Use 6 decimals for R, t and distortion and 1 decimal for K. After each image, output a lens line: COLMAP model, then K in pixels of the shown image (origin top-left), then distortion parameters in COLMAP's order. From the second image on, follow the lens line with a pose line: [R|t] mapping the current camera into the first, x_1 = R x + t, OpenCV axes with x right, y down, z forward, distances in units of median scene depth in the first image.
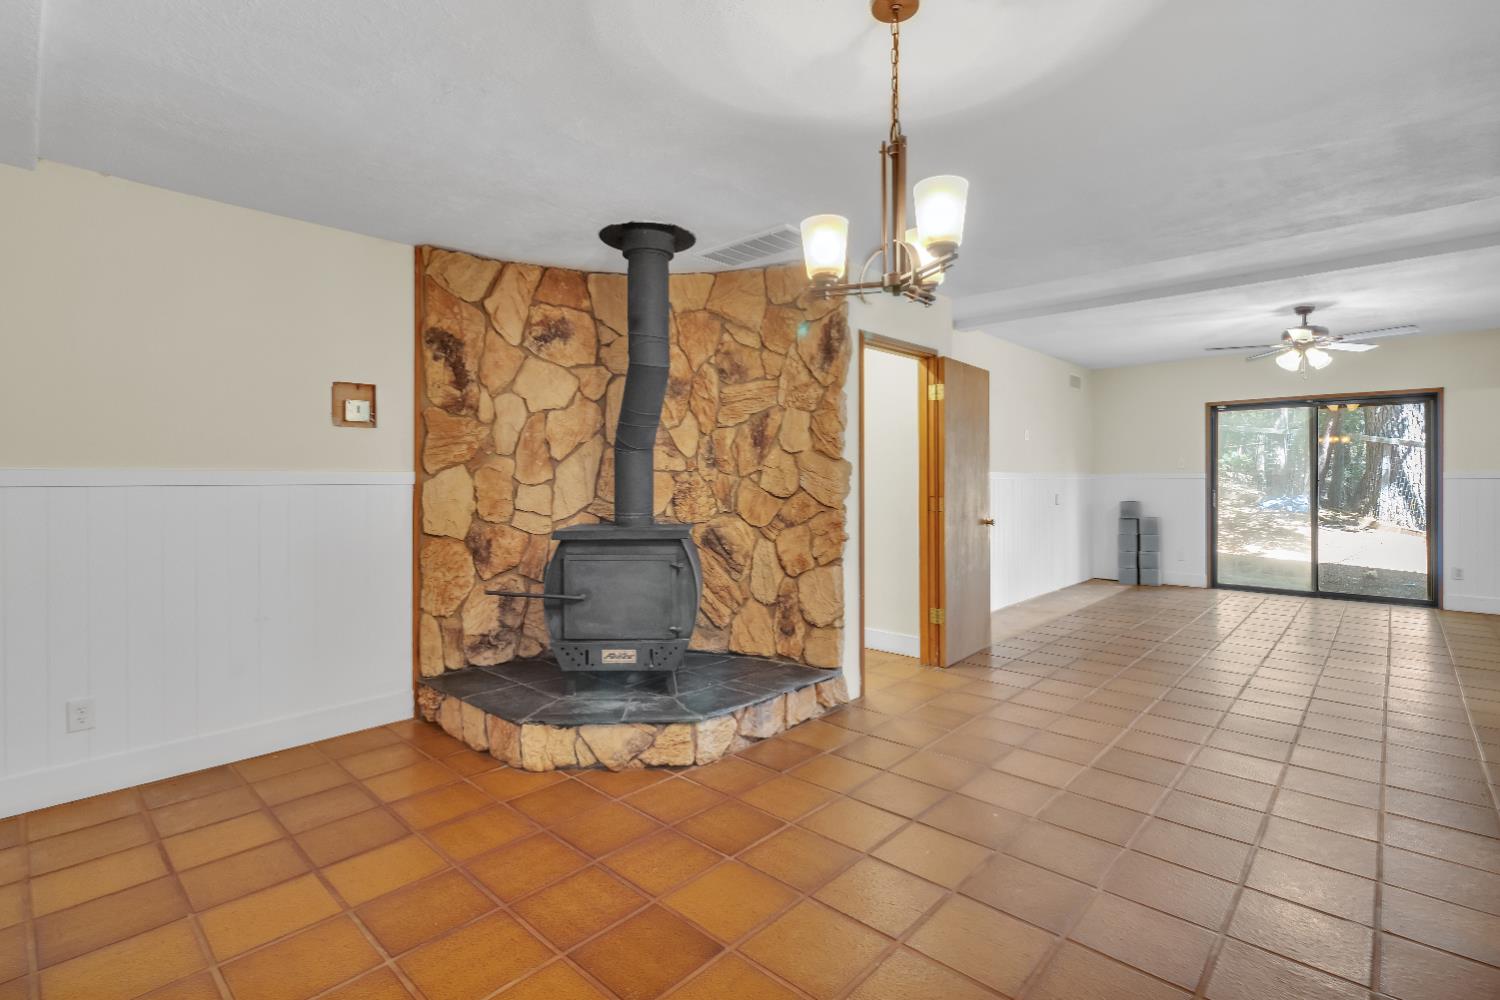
lens RADIAL K [[688.6, 0, 754.4], [0, 688.6, 472.8], [0, 0, 1]] dist [-0.000852, -0.000137]
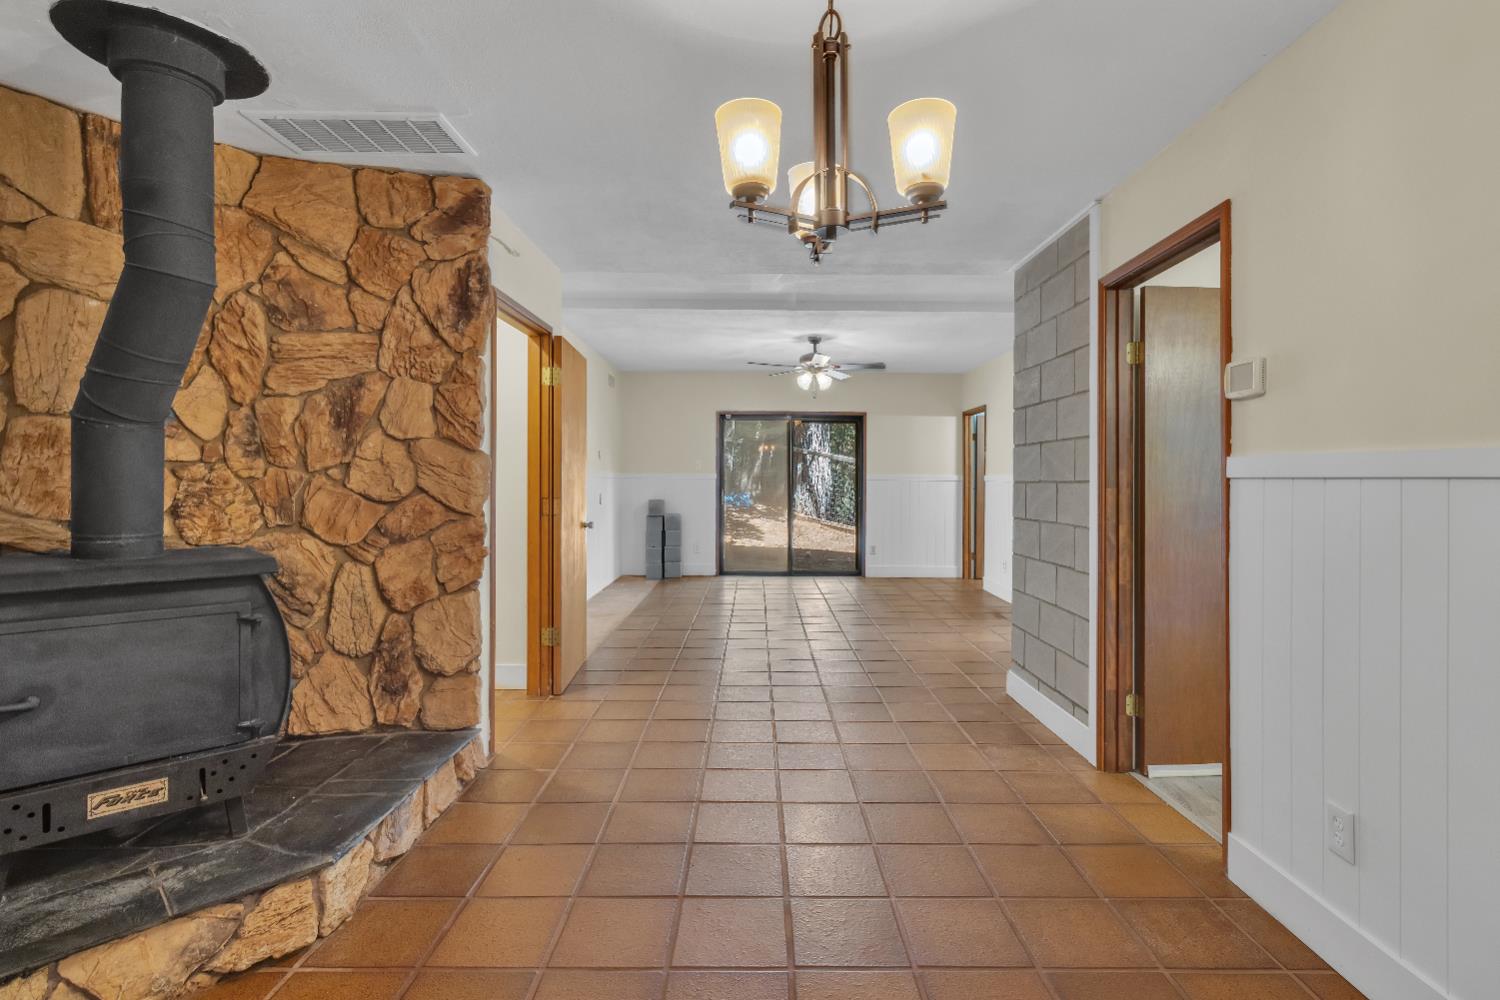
lens RADIAL K [[711.1, 0, 751.1], [0, 711.1, 481.1], [0, 0, 1]] dist [0.000963, -0.000484]
pose [[0.738414, 0.004011, 0.674336, -0.175483], [-0.013343, 0.999873, 0.008664, 0.003063], [-0.674216, -0.015395, 0.738374, 0.208312]]
